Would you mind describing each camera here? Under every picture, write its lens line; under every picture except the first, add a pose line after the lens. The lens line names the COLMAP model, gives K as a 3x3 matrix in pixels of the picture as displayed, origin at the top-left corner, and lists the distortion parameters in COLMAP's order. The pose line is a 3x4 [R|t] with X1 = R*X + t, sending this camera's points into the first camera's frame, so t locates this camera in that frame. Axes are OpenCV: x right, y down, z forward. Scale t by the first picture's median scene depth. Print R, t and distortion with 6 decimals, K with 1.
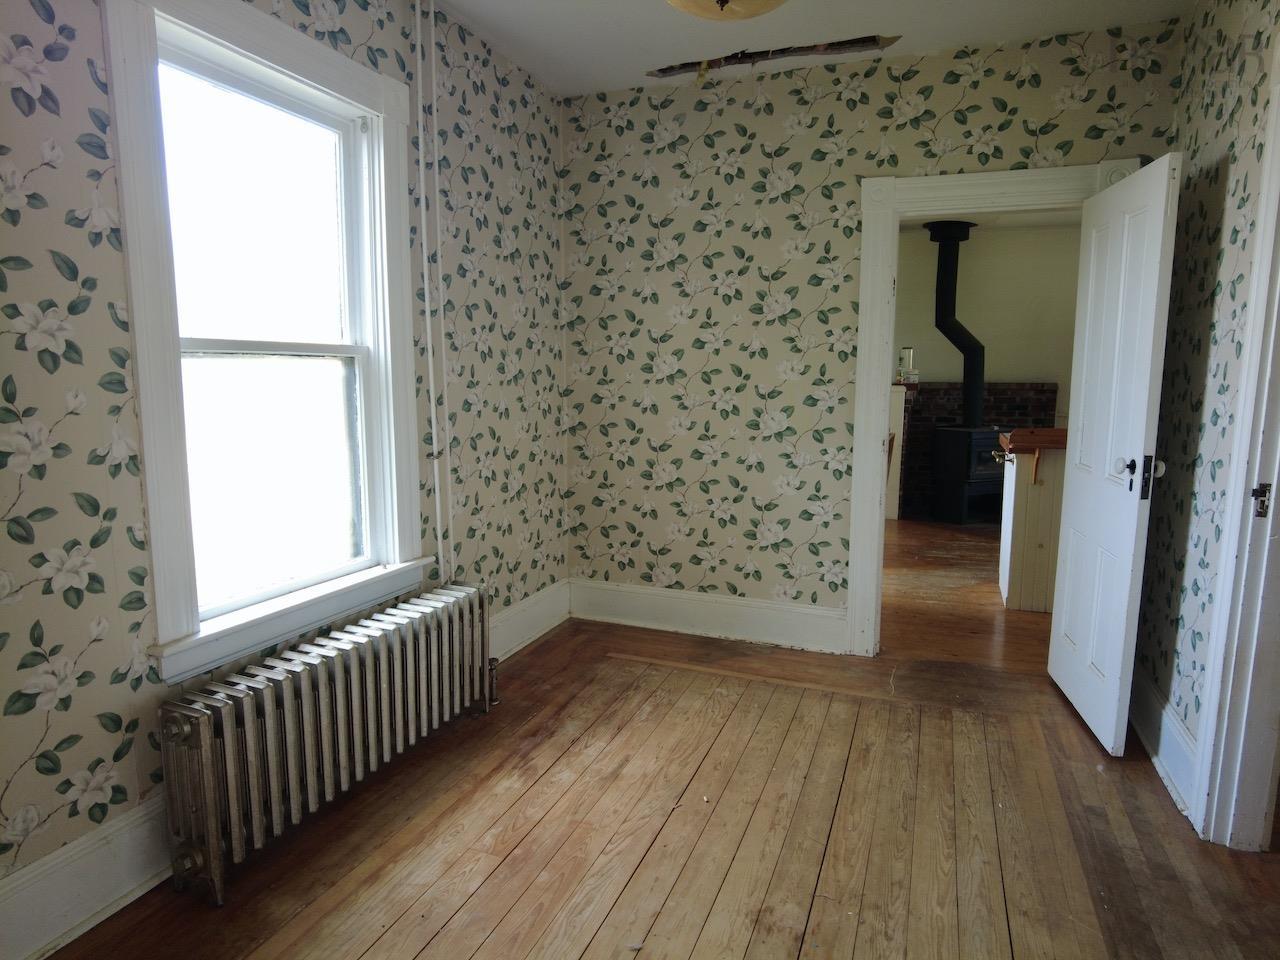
lens RADIAL K [[772.2, 0, 635.8], [0, 772.2, 482.9], [0, 0, 1]] dist [-0.025656, -0.004767]
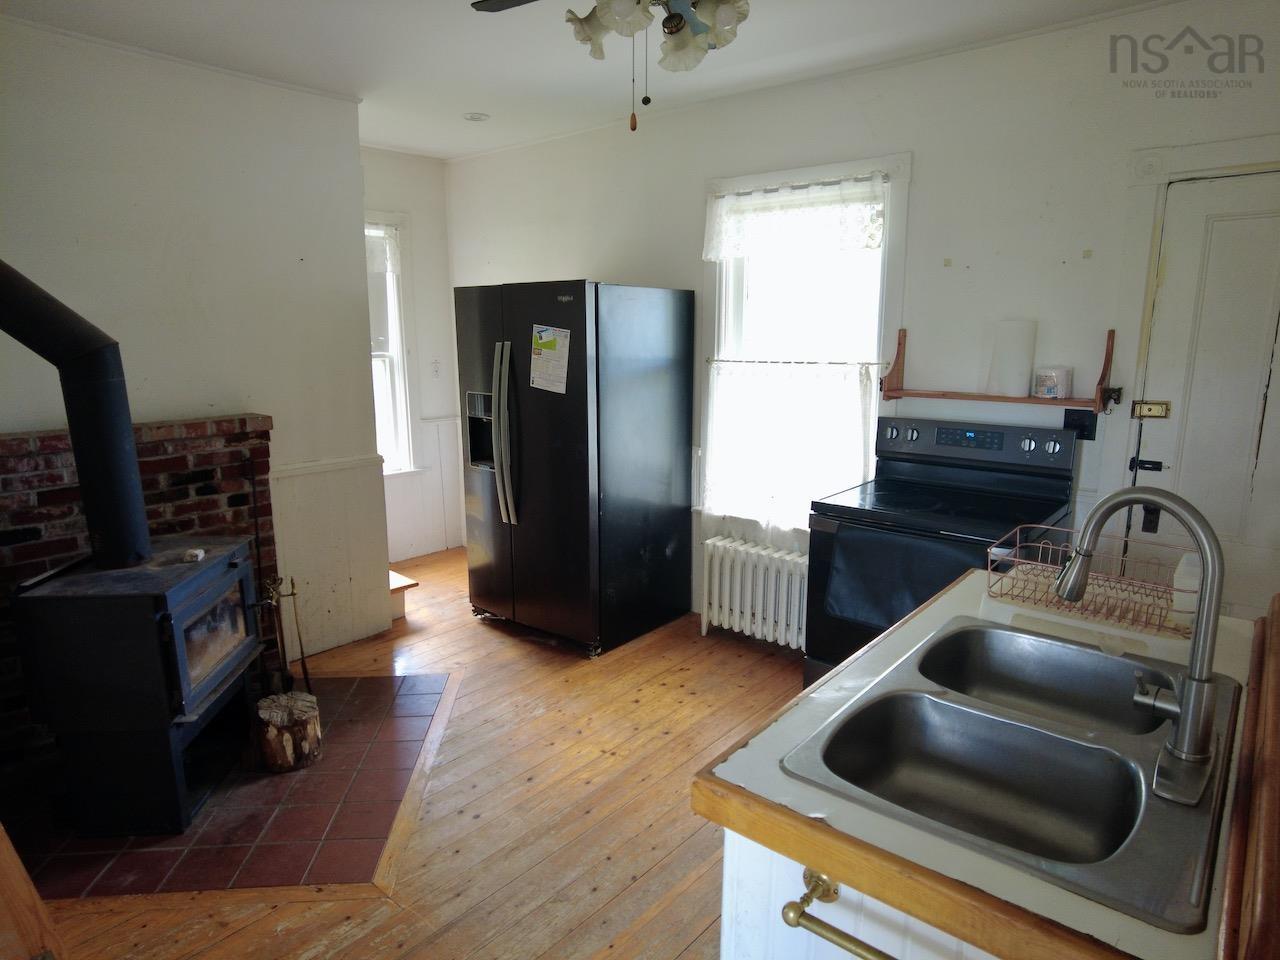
lens RADIAL K [[772.2, 0, 632.2], [0, 772.2, 484.6], [0, 0, 1]] dist [-0.025656, -0.004767]
pose [[0.331390, -0.187545, 0.924666, 0.218927], [0.132980, 0.979546, 0.151017, -0.155954], [-0.934075, 0.072916, 0.349552, 0.756221]]
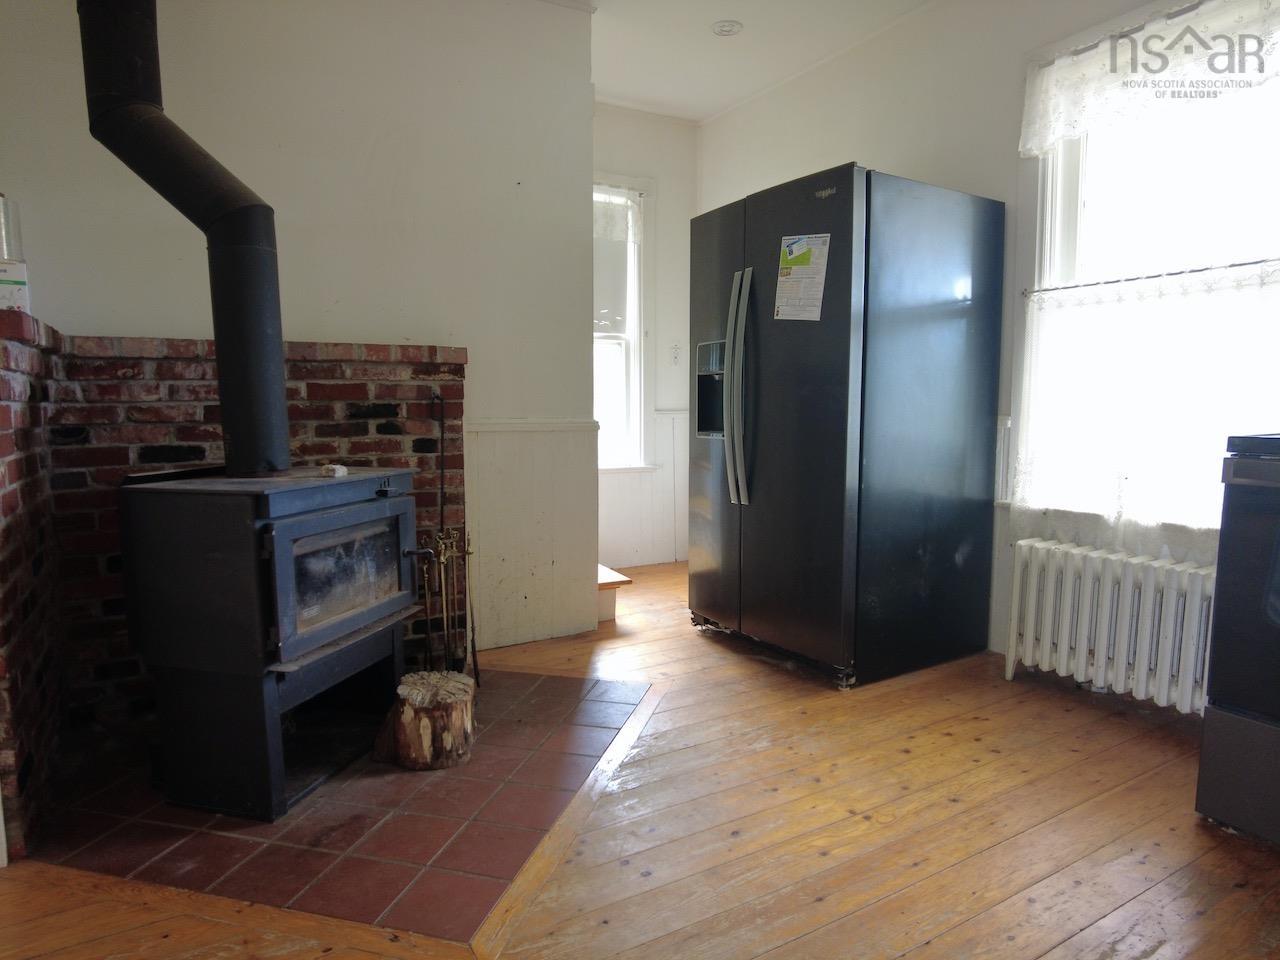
lens RADIAL K [[772.2, 0, 642.5], [0, 772.2, 488.9], [0, 0, 1]] dist [-0.025656, -0.004767]
pose [[0.618112, -0.086680, 0.781297, 0.345733], [0.112346, 0.993440, 0.021335, -0.065923], [-0.778021, 0.074588, 0.623795, 0.817111]]
